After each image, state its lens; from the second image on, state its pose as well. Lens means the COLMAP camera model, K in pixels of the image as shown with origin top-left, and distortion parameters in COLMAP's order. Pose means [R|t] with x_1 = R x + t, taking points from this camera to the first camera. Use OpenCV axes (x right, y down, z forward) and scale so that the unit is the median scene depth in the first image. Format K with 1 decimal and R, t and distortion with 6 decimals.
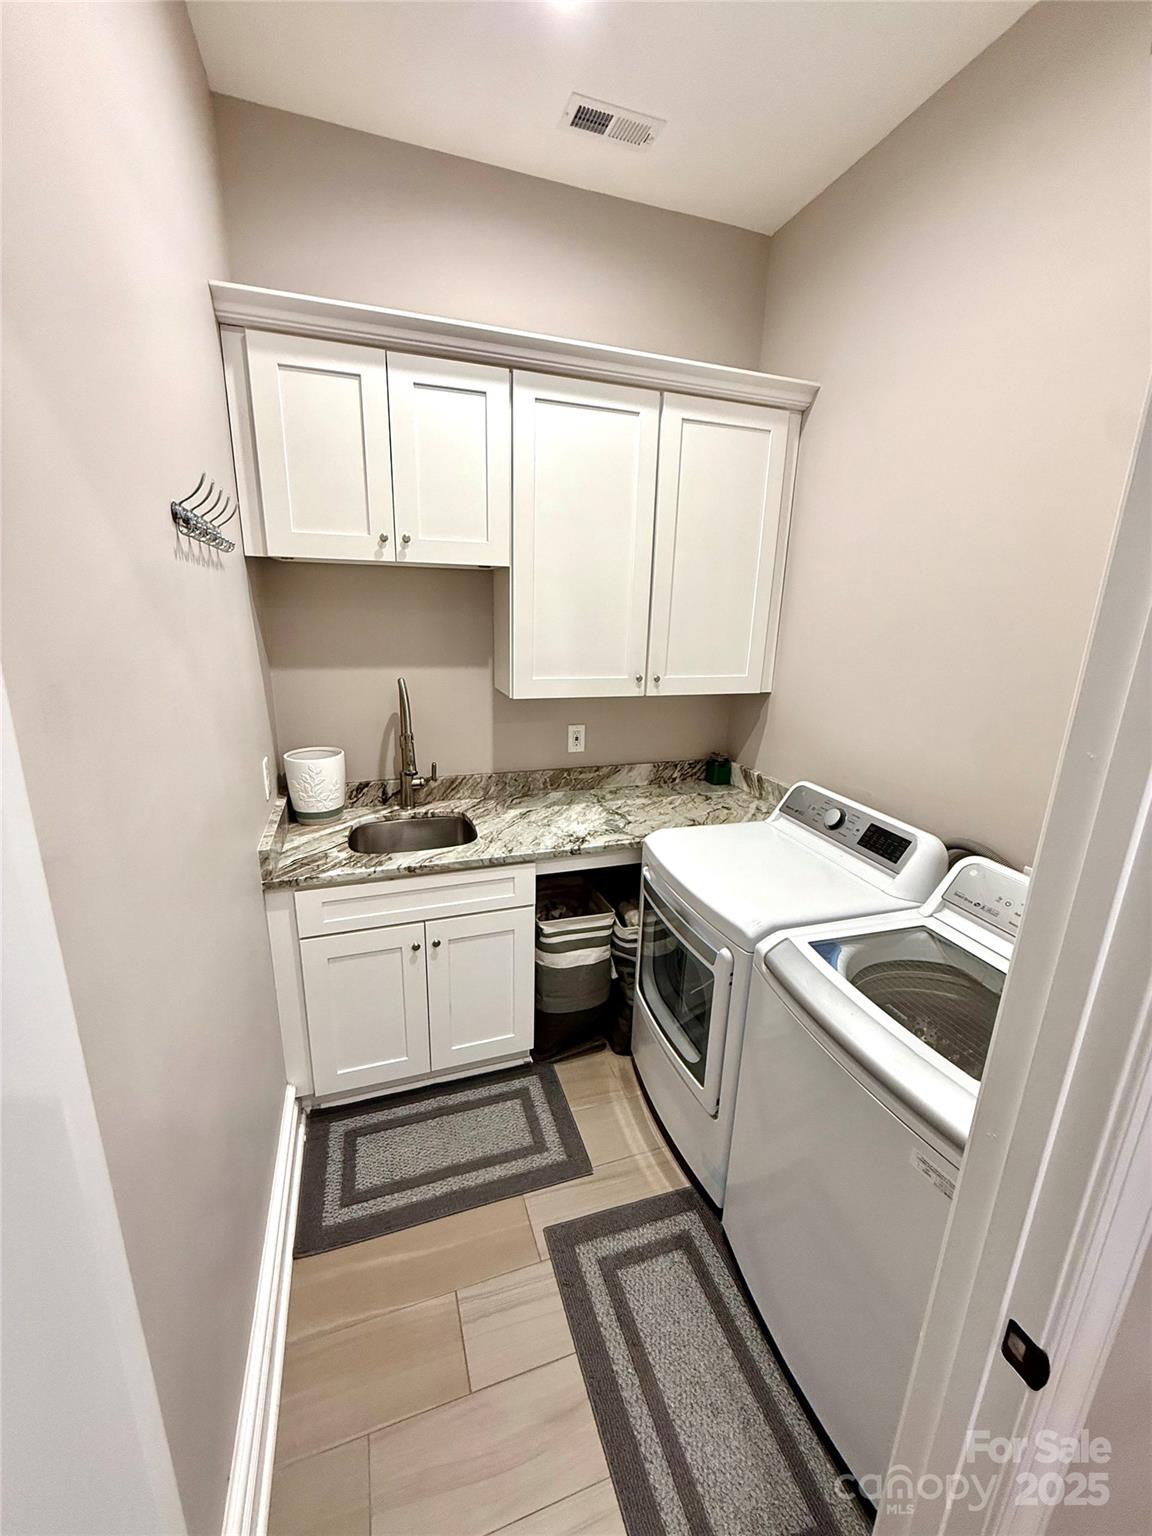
lens RADIAL K [[614.2, 0, 577.5], [0, 614.2, 770.5], [0, 0, 1]] dist [-0.001578, -0.000034]
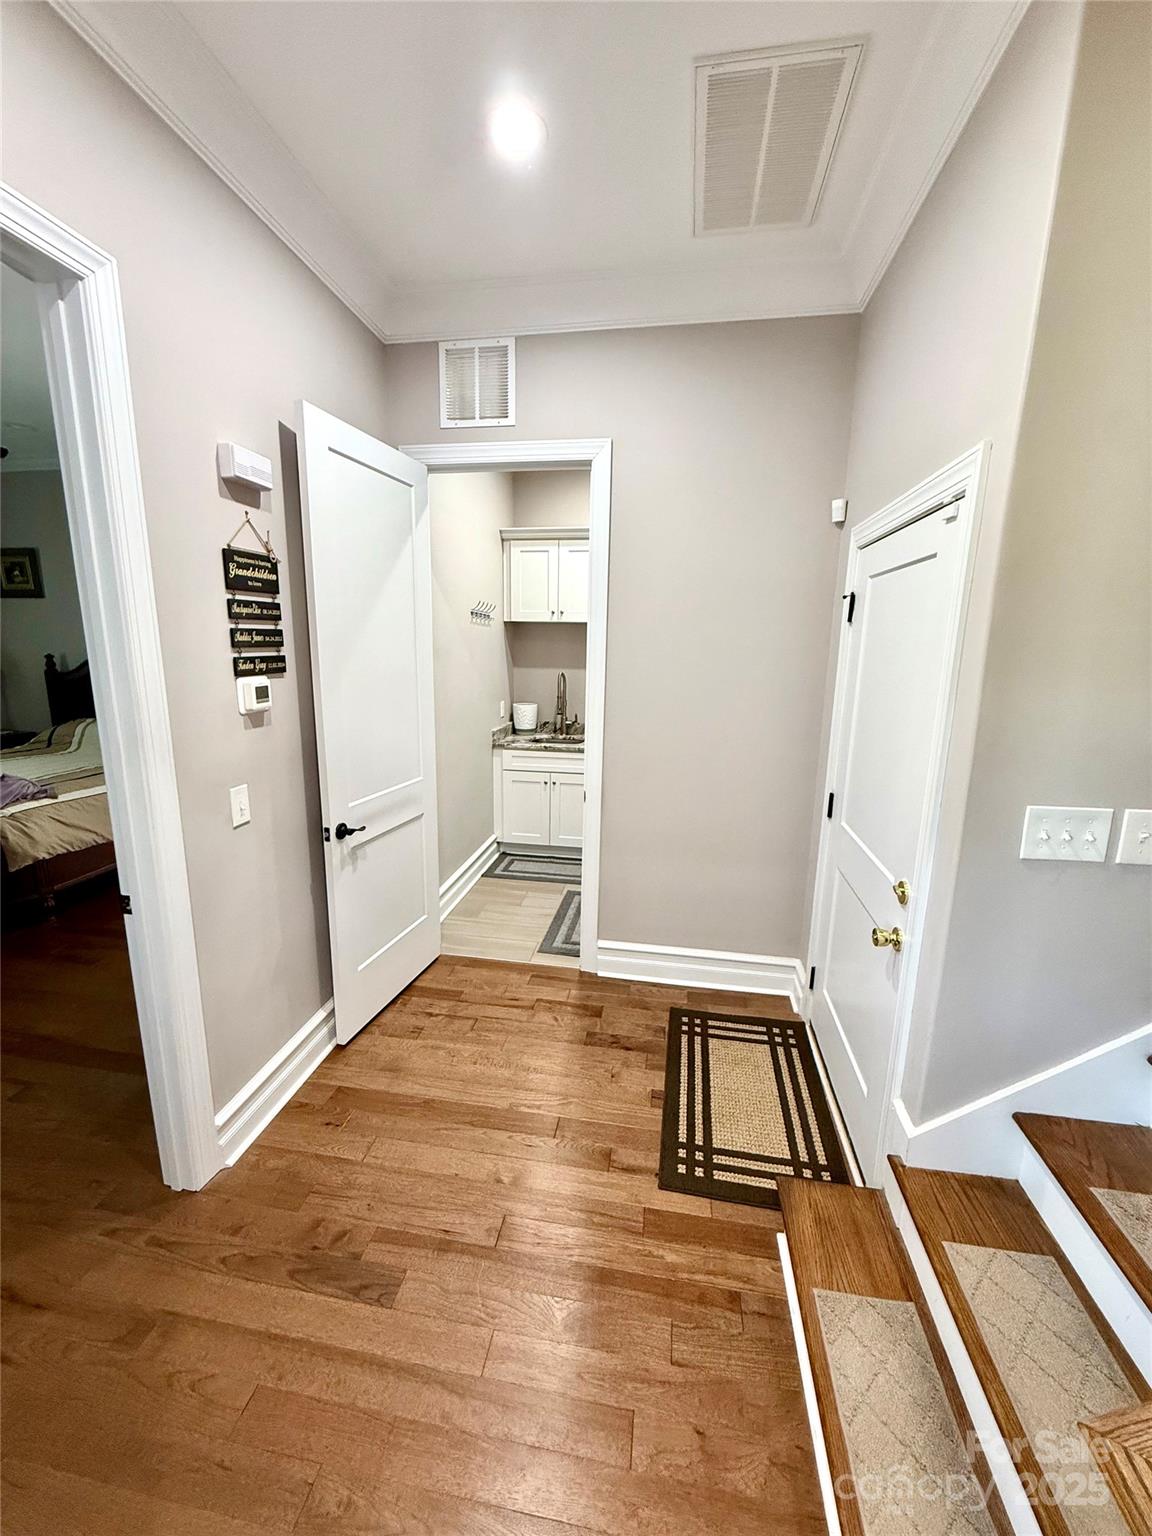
lens RADIAL K [[614.2, 0, 575.1], [0, 614.2, 766.4], [0, 0, 1]] dist [-0.001578, -0.000034]
pose [[0.877131, 0.073664, -0.474569, 0.933345], [-0.113656, 0.991935, -0.056096, 0.342117], [0.466609, 0.103141, 0.878429, -1.002064]]
